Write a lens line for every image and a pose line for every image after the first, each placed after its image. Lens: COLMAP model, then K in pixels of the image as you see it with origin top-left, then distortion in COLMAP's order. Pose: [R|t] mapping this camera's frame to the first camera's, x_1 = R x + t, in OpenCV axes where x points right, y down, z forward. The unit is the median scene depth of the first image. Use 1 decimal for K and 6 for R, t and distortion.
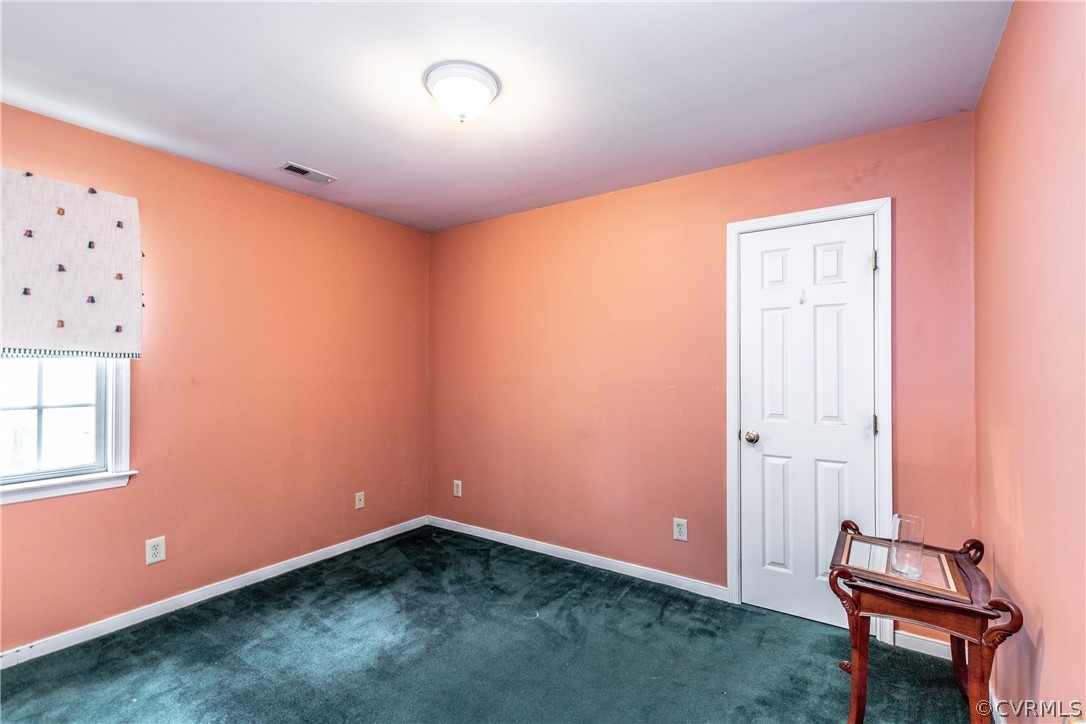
lens RADIAL K [[488.9, 0, 538.3], [0, 488.9, 366.8], [0, 0, 1]] dist [0.001316, -0.000208]
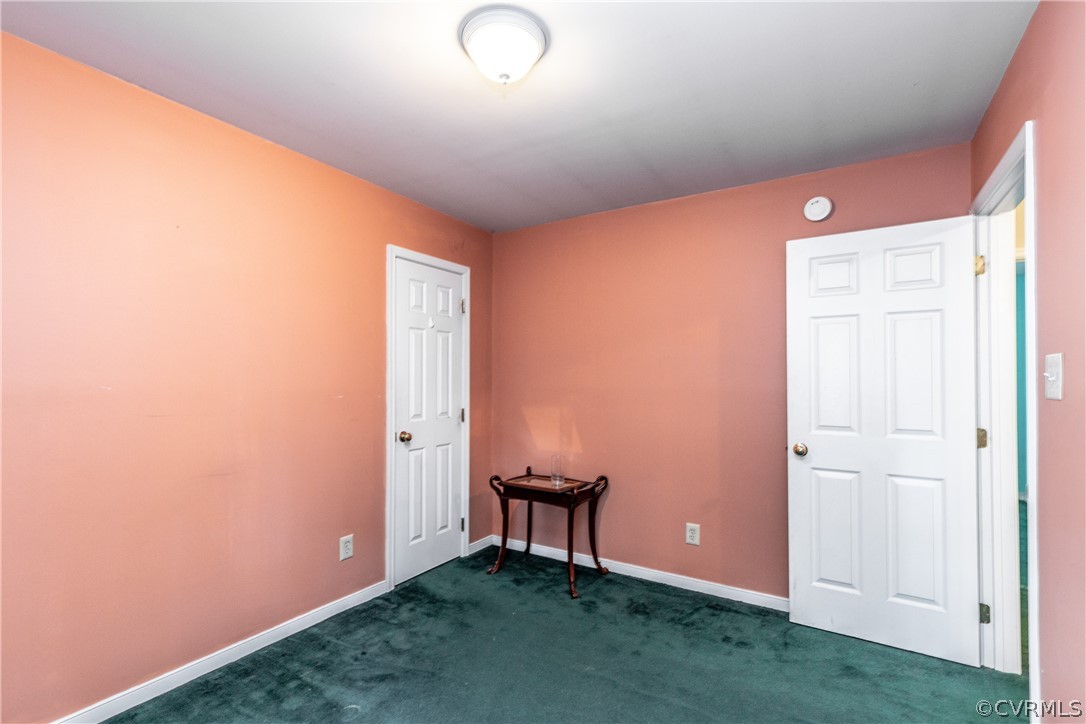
lens RADIAL K [[492.7, 0, 547.3], [0, 492.7, 376.6], [0, 0, 1]] dist [-0.000005, -0.000321]
pose [[-0.048723, 0.004318, 0.998803, -0.751992], [-0.010761, 0.999930, -0.004848, 0.003404], [-0.998754, -0.010984, -0.048673, 0.728980]]
